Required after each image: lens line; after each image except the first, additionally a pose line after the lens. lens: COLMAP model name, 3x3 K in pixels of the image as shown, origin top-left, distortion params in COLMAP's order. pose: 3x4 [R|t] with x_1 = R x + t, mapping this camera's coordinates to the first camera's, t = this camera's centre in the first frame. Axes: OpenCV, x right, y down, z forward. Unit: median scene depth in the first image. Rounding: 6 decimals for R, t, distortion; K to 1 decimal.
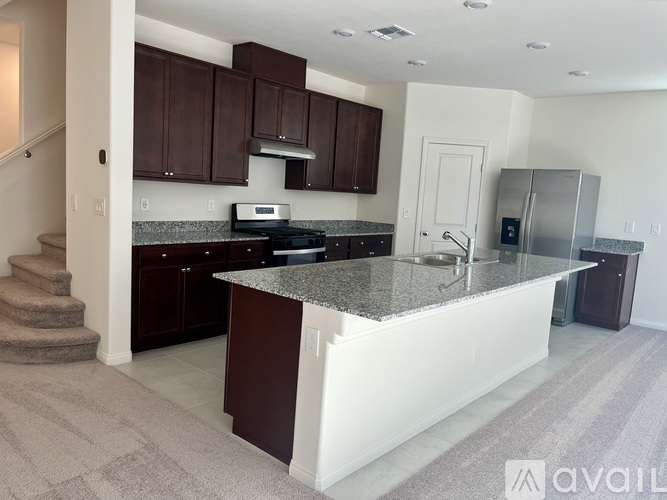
lens RADIAL K [[498.8, 0, 333.5], [0, 498.8, 250.0], [0, 0, 1]] dist [0.078315, -0.103731]
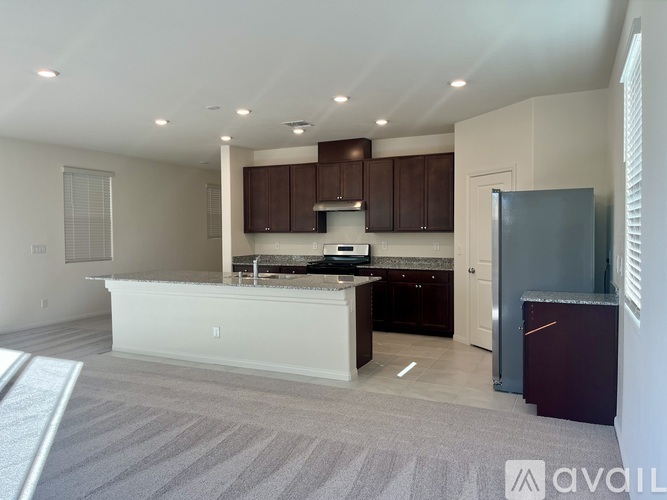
lens RADIAL K [[498.8, 0, 333.5], [0, 498.8, 250.0], [0, 0, 1]] dist [0.078315, -0.103731]
pose [[0.286851, -0.023055, -0.957698, 1.321259], [-0.091176, 0.994515, -0.051251, 0.000479], [0.953626, 0.102020, 0.283176, 0.616356]]
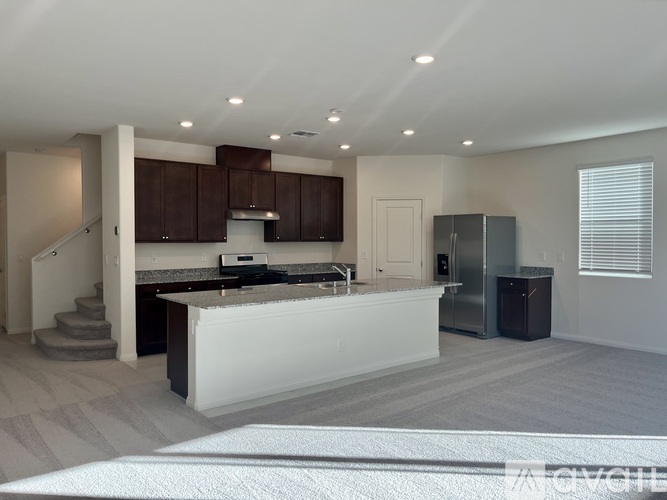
lens RADIAL K [[498.8, 0, 333.5], [0, 498.8, 250.0], [0, 0, 1]] dist [0.078315, -0.103731]
pose [[0.982337, -0.058703, -0.177676, 0.381213], [0.040617, 0.993771, -0.103772, 0.055536], [0.182661, 0.094722, 0.978602, -0.340601]]
